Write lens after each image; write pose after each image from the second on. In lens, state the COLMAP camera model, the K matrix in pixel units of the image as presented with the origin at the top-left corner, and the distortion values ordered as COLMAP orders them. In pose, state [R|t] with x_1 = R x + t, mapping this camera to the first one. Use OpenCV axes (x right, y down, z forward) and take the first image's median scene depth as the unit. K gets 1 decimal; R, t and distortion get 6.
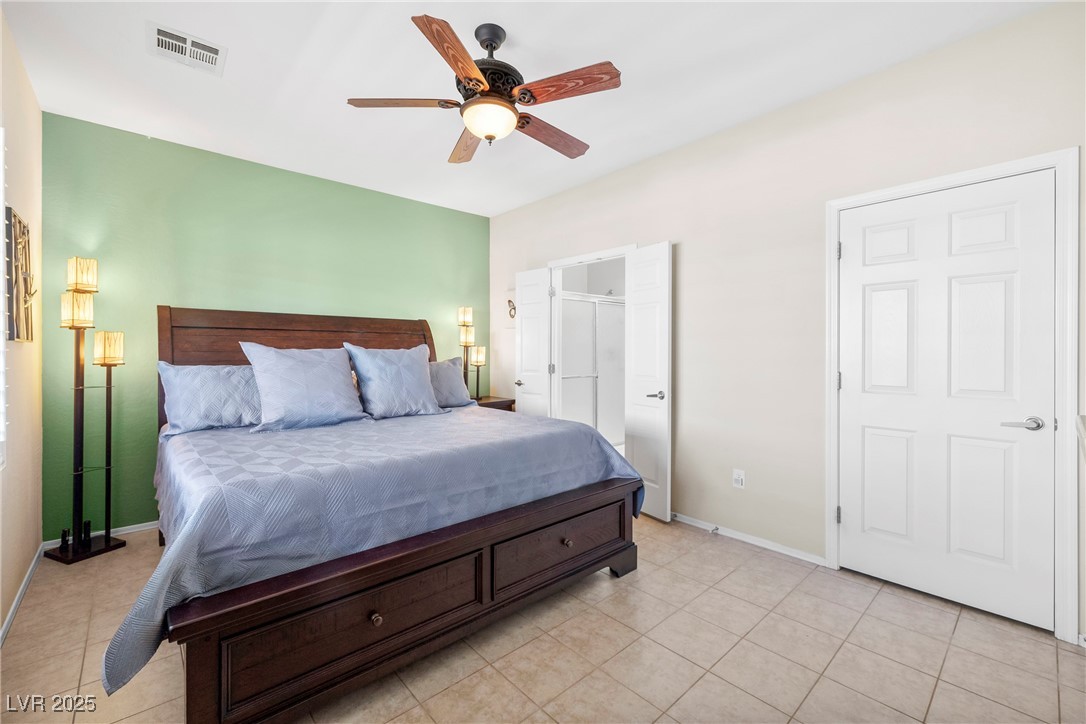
lens RADIAL K [[453.9, 0, 541.2], [0, 453.9, 354.3], [0, 0, 1]] dist [0.003154, 0.000232]
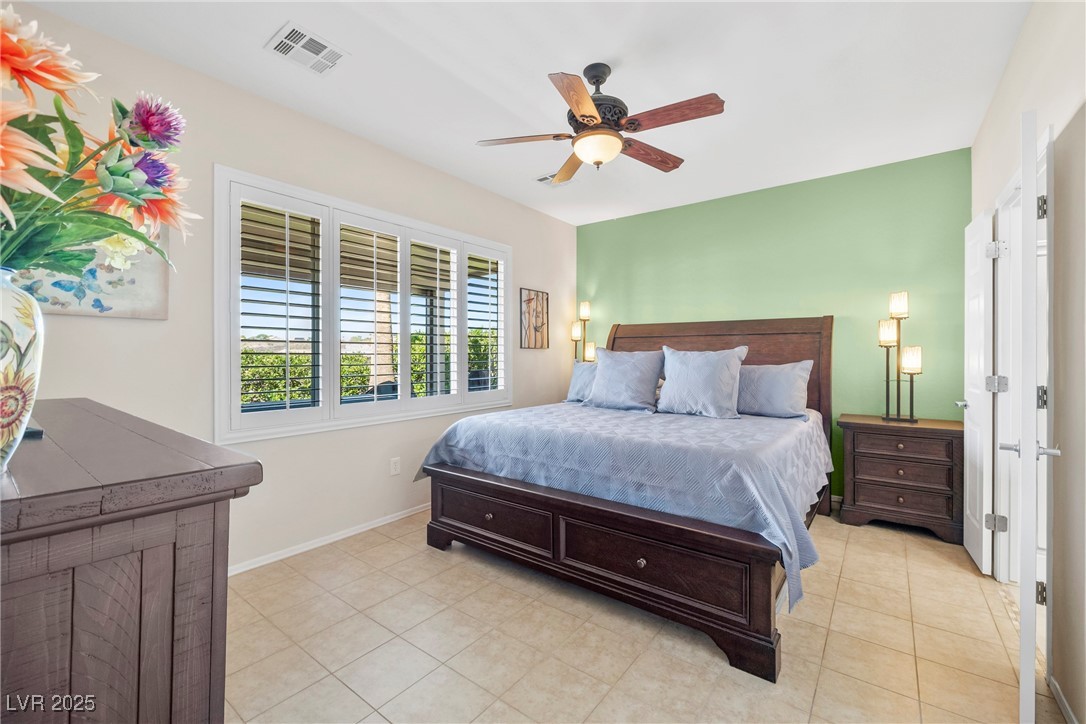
lens RADIAL K [[453.9, 0, 541.2], [0, 453.9, 354.3], [0, 0, 1]] dist [0.003154, 0.000232]
pose [[0.185303, 0.001141, -0.982681, 0.837008], [-0.004699, 0.999989, 0.000275, -0.004424], [0.982670, 0.004566, 0.185307, 0.570061]]
